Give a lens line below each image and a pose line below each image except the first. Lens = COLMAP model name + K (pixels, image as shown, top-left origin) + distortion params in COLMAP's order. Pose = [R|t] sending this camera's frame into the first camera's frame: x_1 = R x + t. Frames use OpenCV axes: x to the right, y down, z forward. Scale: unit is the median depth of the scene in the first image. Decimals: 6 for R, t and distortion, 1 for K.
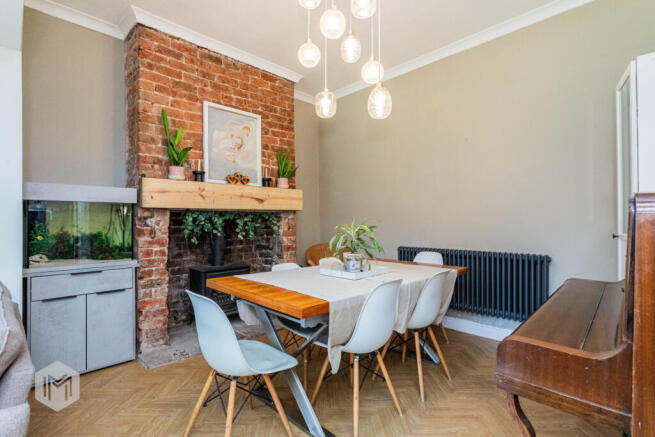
lens RADIAL K [[318.8, 0, 324.6], [0, 318.8, 218.1], [0, 0, 1]] dist [-0.005774, 0.000516]
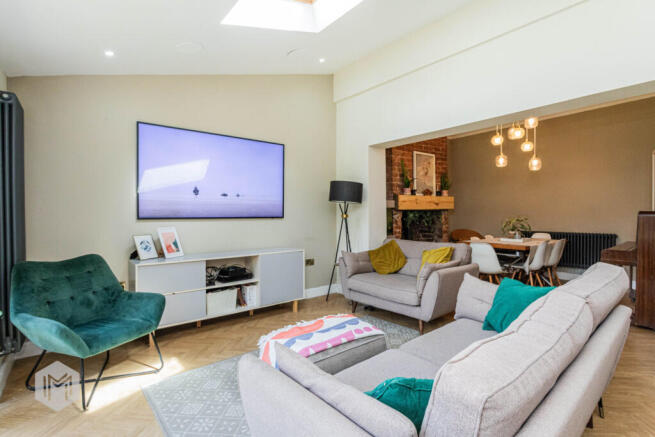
lens RADIAL K [[318.8, 0, 332.2], [0, 318.8, 218.3], [0, 0, 1]] dist [-0.005774, 0.000516]
pose [[0.993804, -0.005244, -0.111022, -0.664440], [0.007996, 0.999671, 0.024358, -0.027997], [0.110858, -0.025095, 0.993519, -0.927218]]
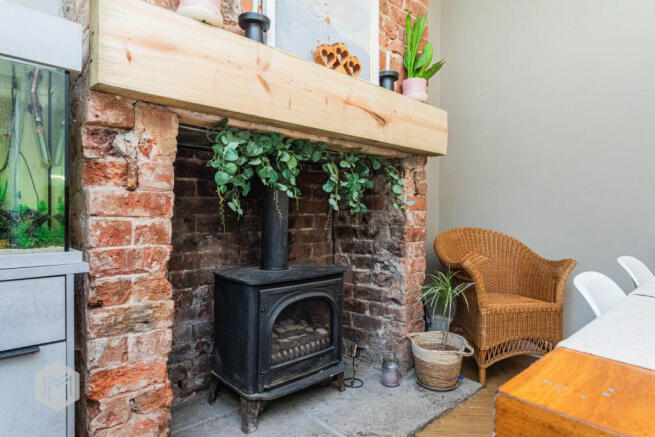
lens RADIAL K [[388.2, 0, 326.2], [0, 388.2, 218.0], [0, 0, 1]] dist [0.000093, -0.002263]
pose [[0.999253, 0.019158, -0.033566, -0.291068], [-0.018290, 0.999495, 0.025966, 0.073223], [0.034046, -0.025333, 0.999099, 0.543318]]
